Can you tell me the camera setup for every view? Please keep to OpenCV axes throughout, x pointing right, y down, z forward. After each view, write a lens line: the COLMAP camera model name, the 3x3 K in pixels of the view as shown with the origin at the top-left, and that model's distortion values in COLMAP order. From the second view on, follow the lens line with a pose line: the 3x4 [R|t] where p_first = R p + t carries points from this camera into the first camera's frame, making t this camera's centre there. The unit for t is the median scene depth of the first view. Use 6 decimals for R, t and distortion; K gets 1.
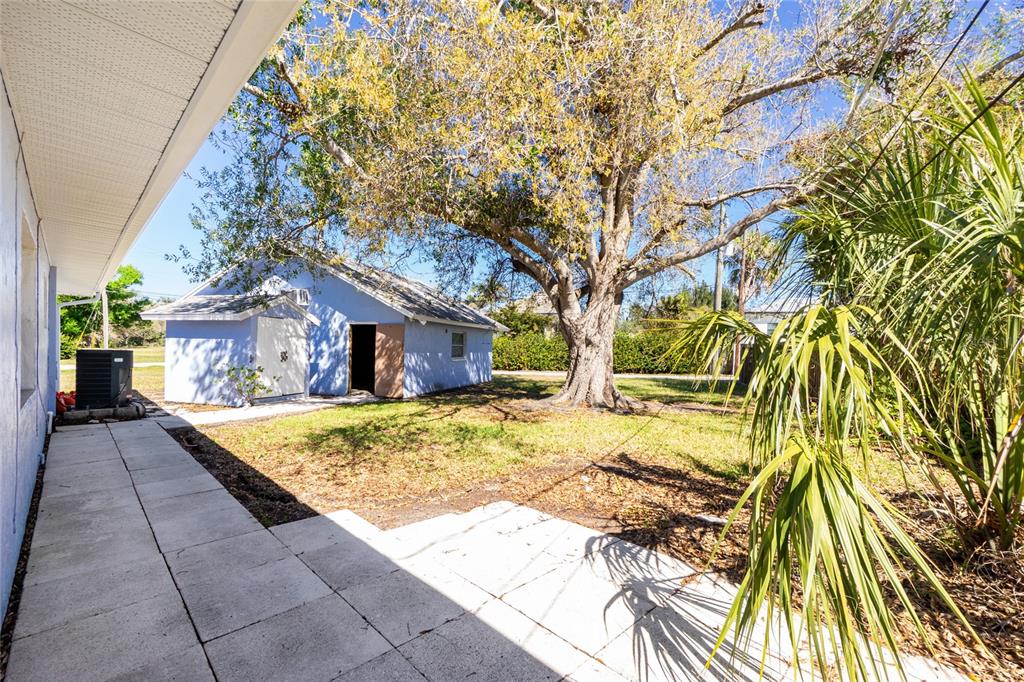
lens RADIAL K [[442.3, 0, 525.1], [0, 442.3, 356.7], [0, 0, 1]] dist [-0.009588, 0.003897]
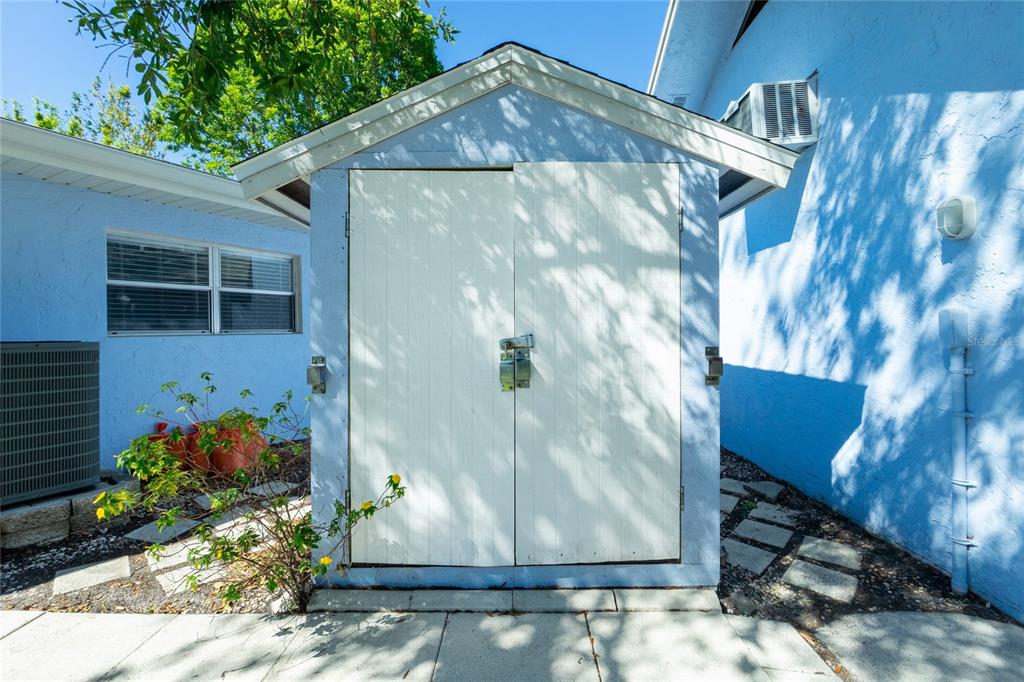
lens RADIAL K [[442.3, 0, 514.0], [0, 442.3, 328.2], [0, 0, 1]] dist [-0.009588, 0.003897]
pose [[0.220145, -0.028028, -0.975064, -0.320465], [0.007819, 0.999606, -0.026969, -0.010246], [0.975436, -0.001687, 0.220277, 0.849117]]
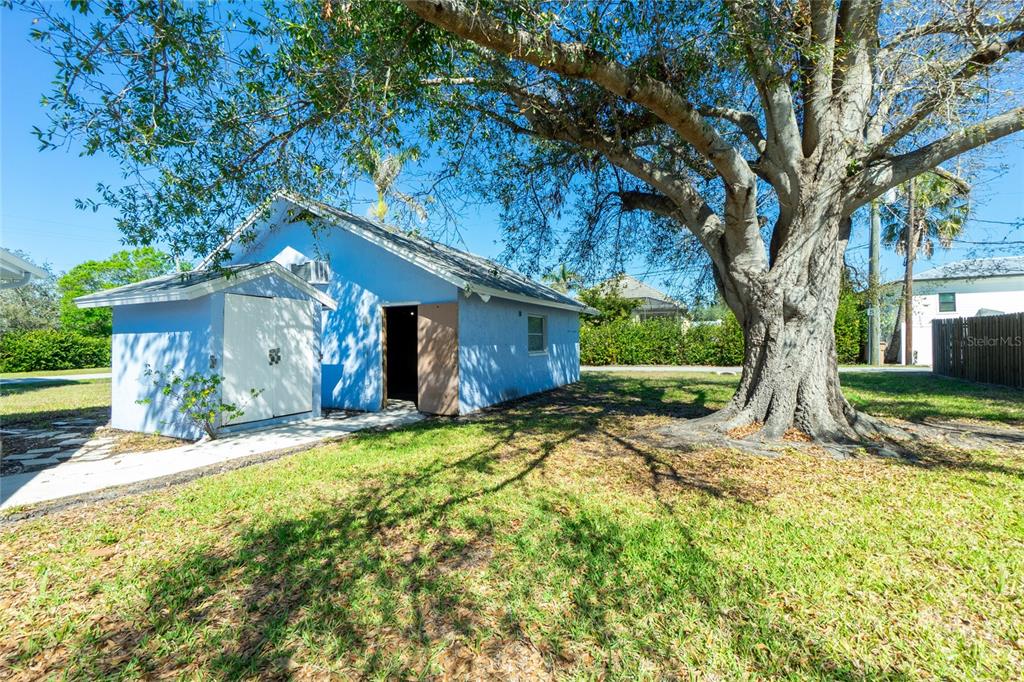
lens RADIAL K [[442.3, 0, 507.1], [0, 442.3, 337.4], [0, 0, 1]] dist [-0.009588, 0.003897]
pose [[0.979609, -0.038468, -0.197195, -0.077524], [0.032387, 0.998898, -0.033970, 0.003060], [0.198285, 0.026891, 0.979776, 0.387845]]
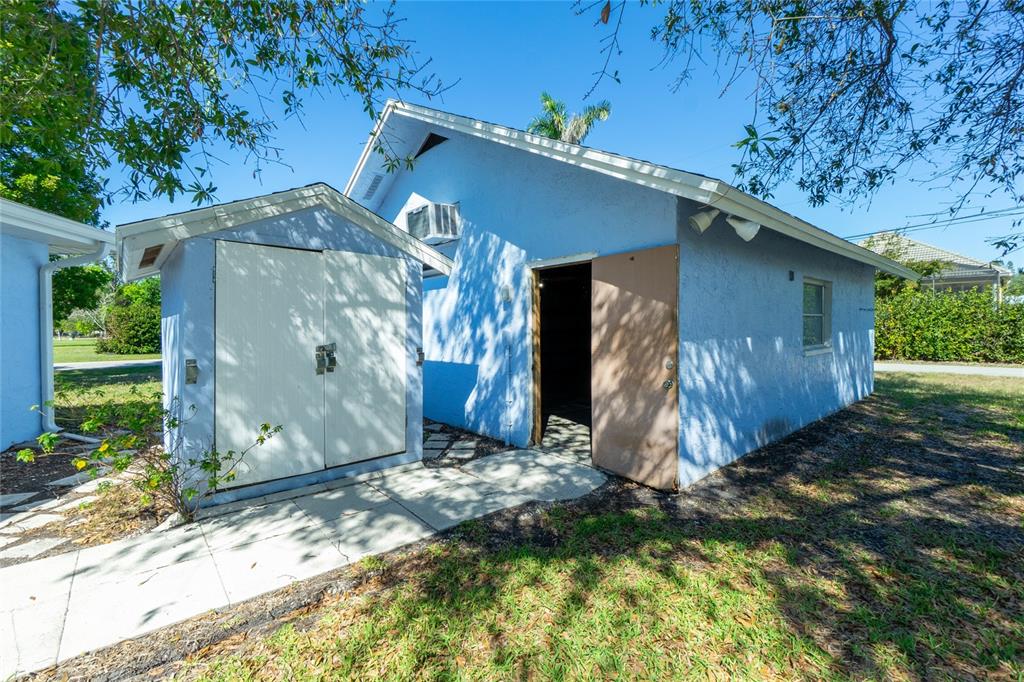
lens RADIAL K [[442.3, 0, 514.2], [0, 442.3, 337.6], [0, 0, 1]] dist [-0.009588, 0.003897]
pose [[0.819538, -0.018239, -0.572734, -0.197745], [0.019758, 0.999798, -0.003567, -0.012828], [0.572684, -0.008392, 0.819733, 0.708089]]
